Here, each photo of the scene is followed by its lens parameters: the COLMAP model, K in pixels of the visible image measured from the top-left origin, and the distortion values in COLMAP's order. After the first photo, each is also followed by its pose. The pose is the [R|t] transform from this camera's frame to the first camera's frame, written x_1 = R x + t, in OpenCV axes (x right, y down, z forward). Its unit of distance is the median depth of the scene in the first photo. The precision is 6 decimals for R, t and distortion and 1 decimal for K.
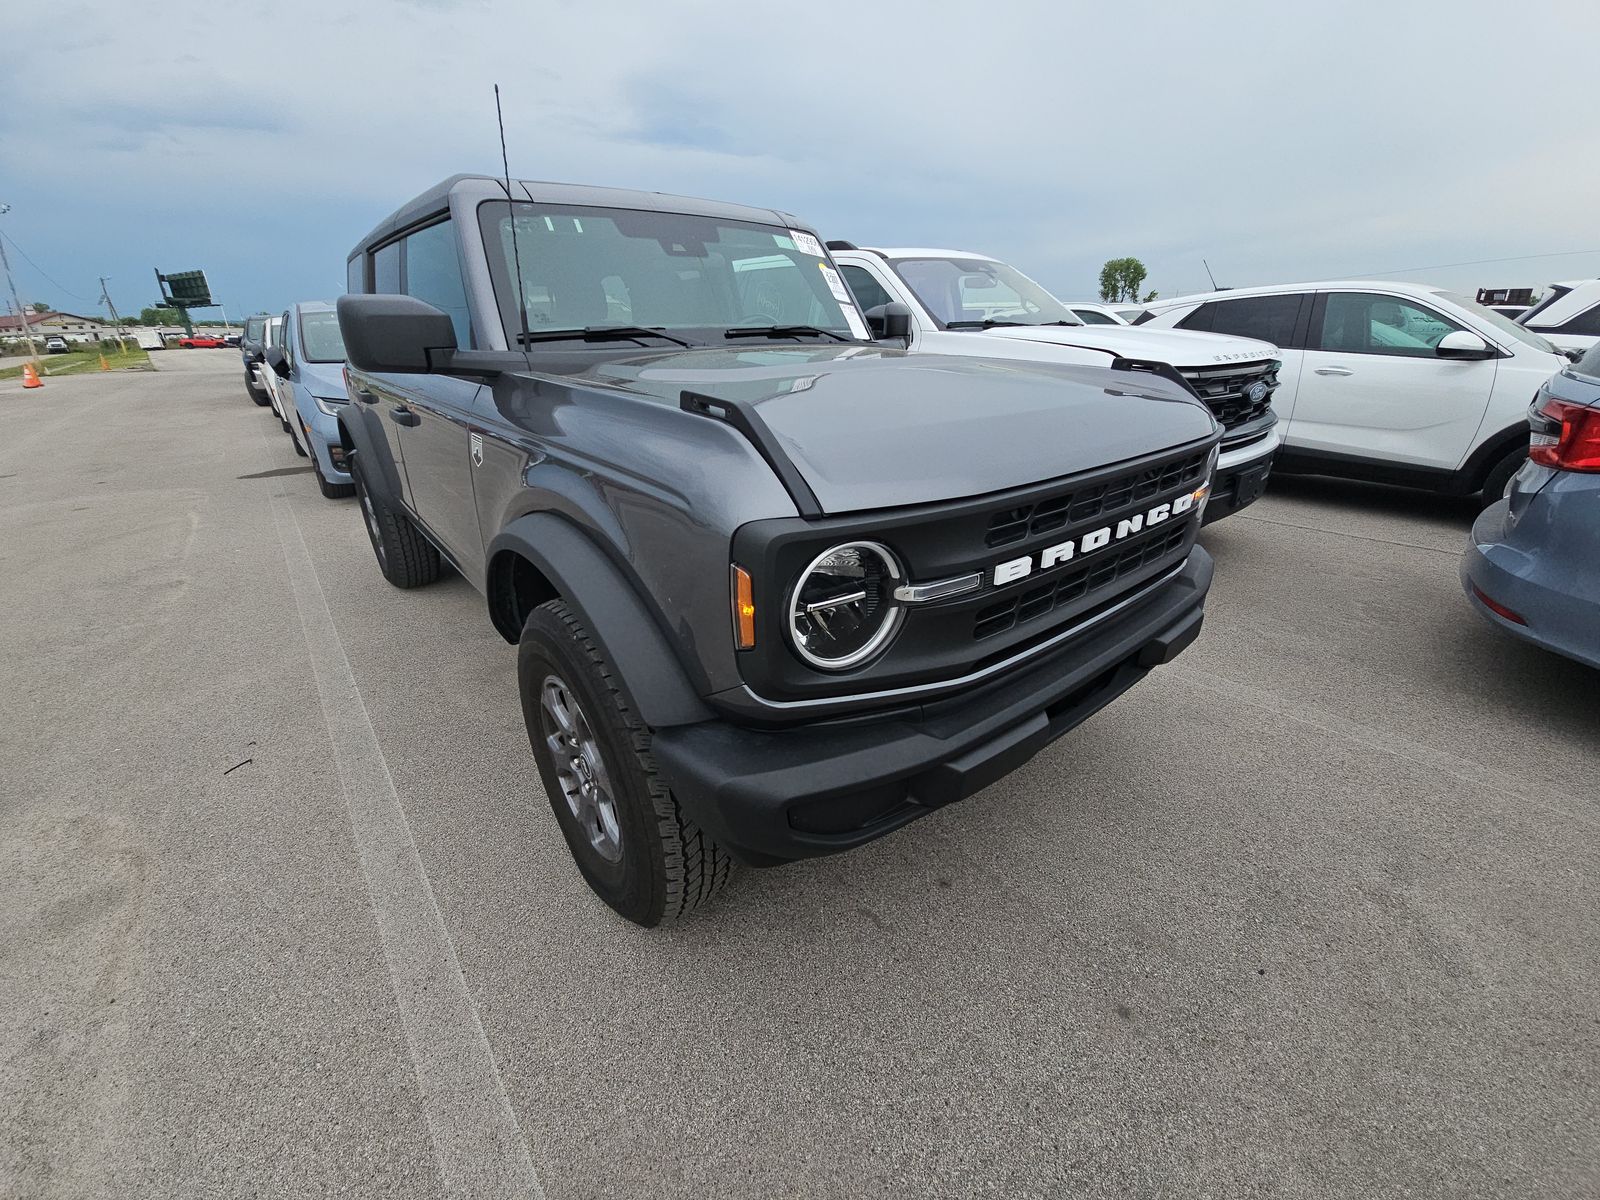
lens RADIAL K [[649.9, 0, 796.4], [0, 649.9, 600.5], [0, 0, 1]] dist [0.003598, -0.001411]
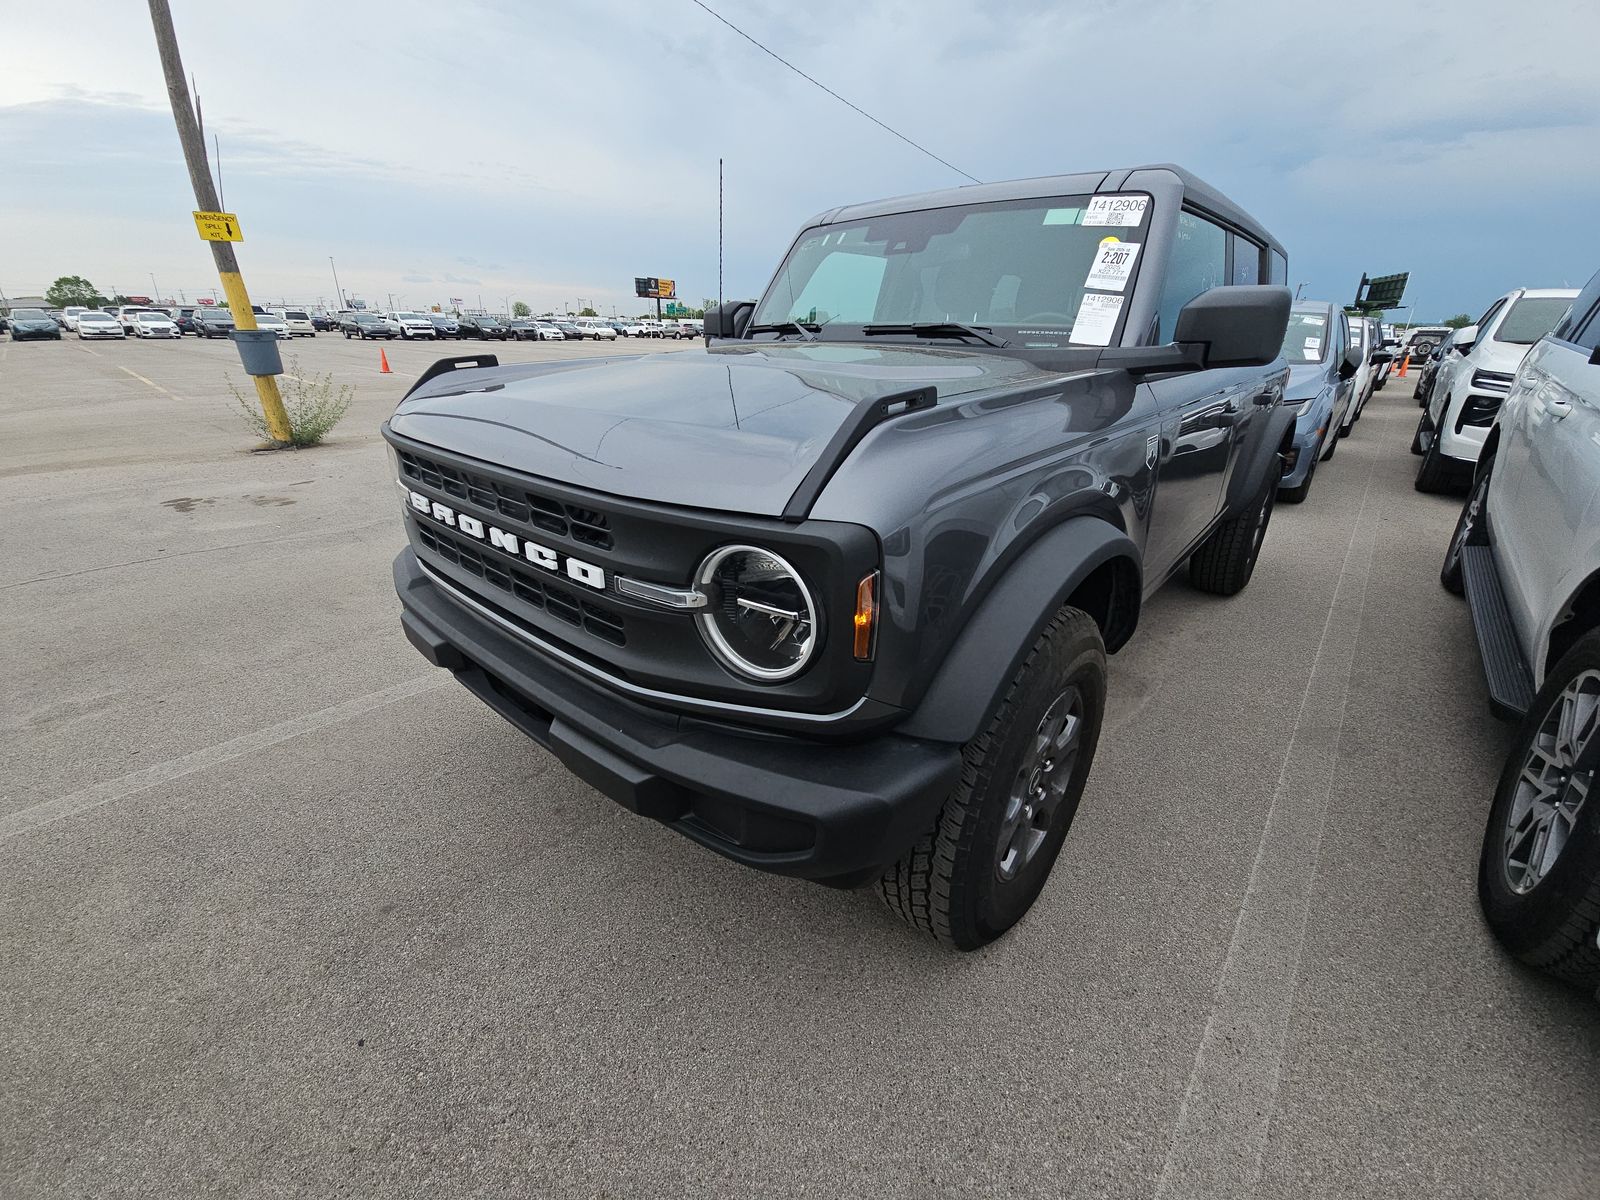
lens RADIAL K [[649.9, 0, 799.4], [0, 649.9, 597.5], [0, 0, 1]] dist [0.003598, -0.001411]
pose [[0.163477, 0.388349, -0.906896, 1.175273], [-0.394377, 0.868341, 0.300748, -0.393755], [0.904291, 0.308494, 0.295110, 0.926567]]
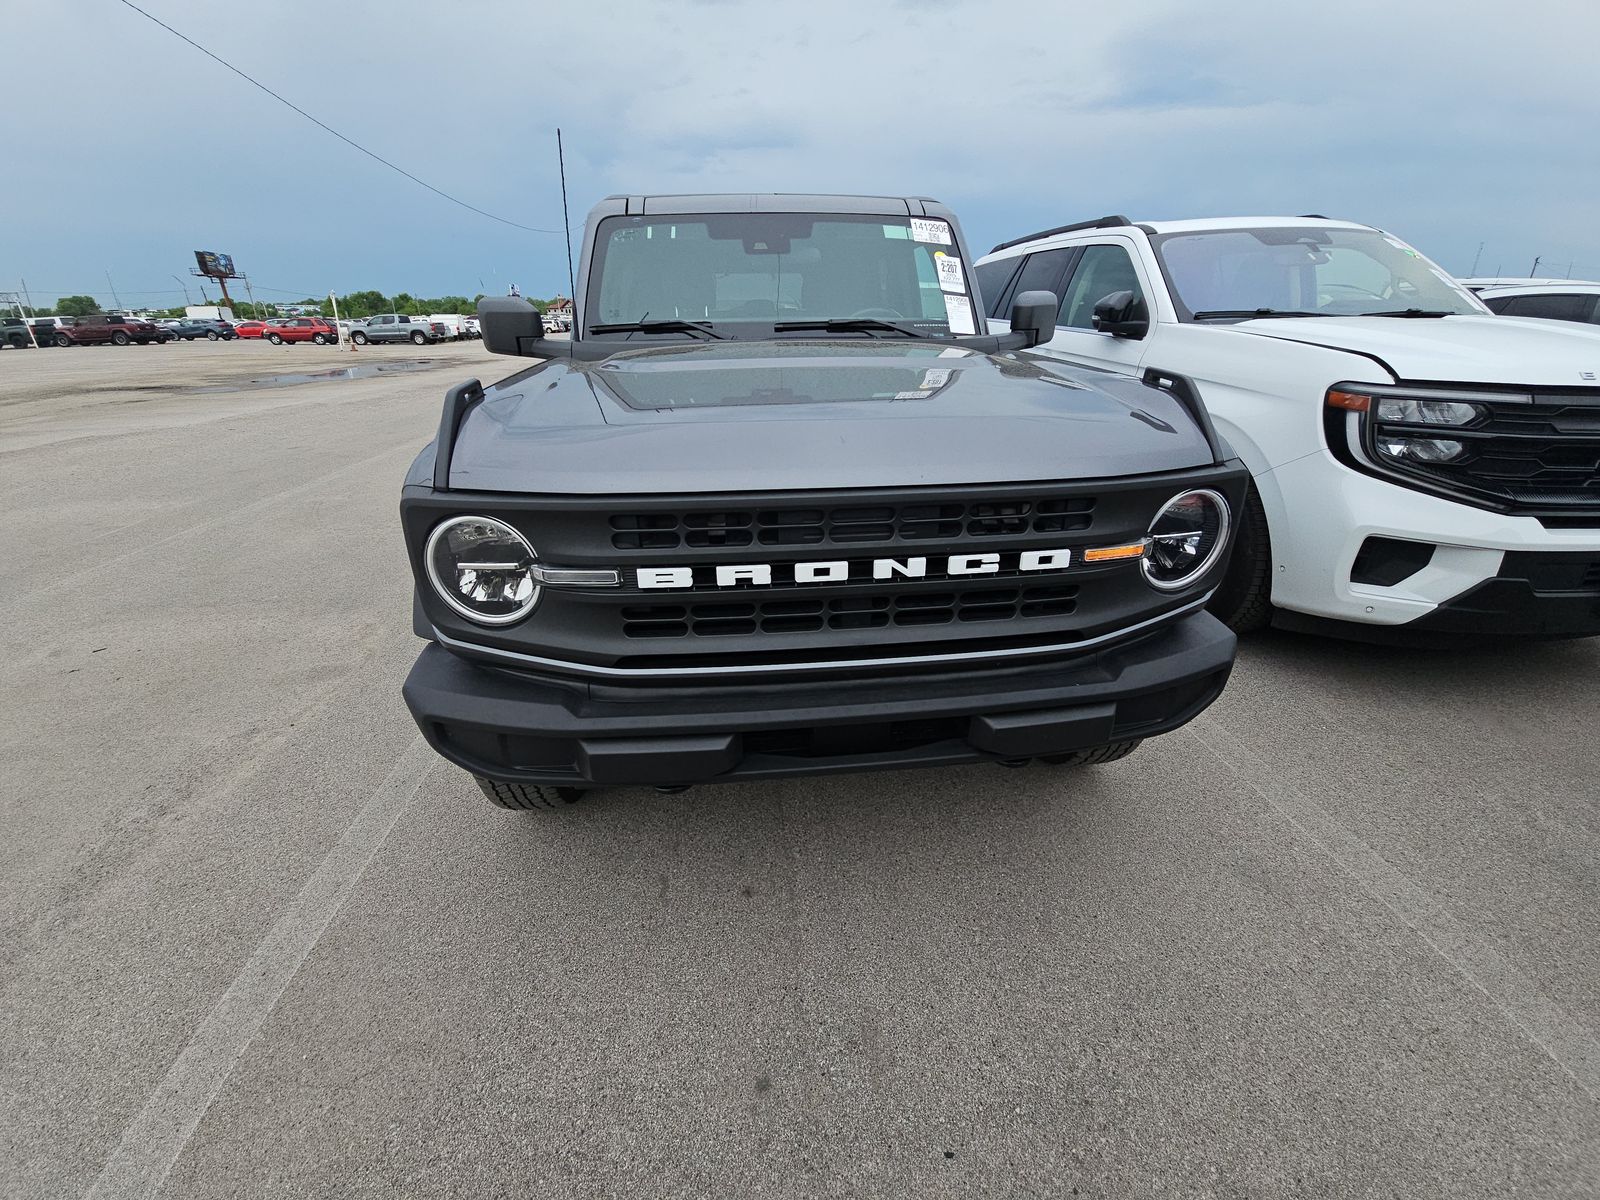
lens RADIAL K [[649.9, 0, 796.1], [0, 649.9, 599.5], [0, 0, 1]] dist [0.003598, -0.001411]
pose [[0.834737, 0.224201, -0.502940, 0.683735], [-0.213893, 0.973655, 0.079035, -0.092053], [0.507409, 0.041602, 0.860701, 0.167565]]
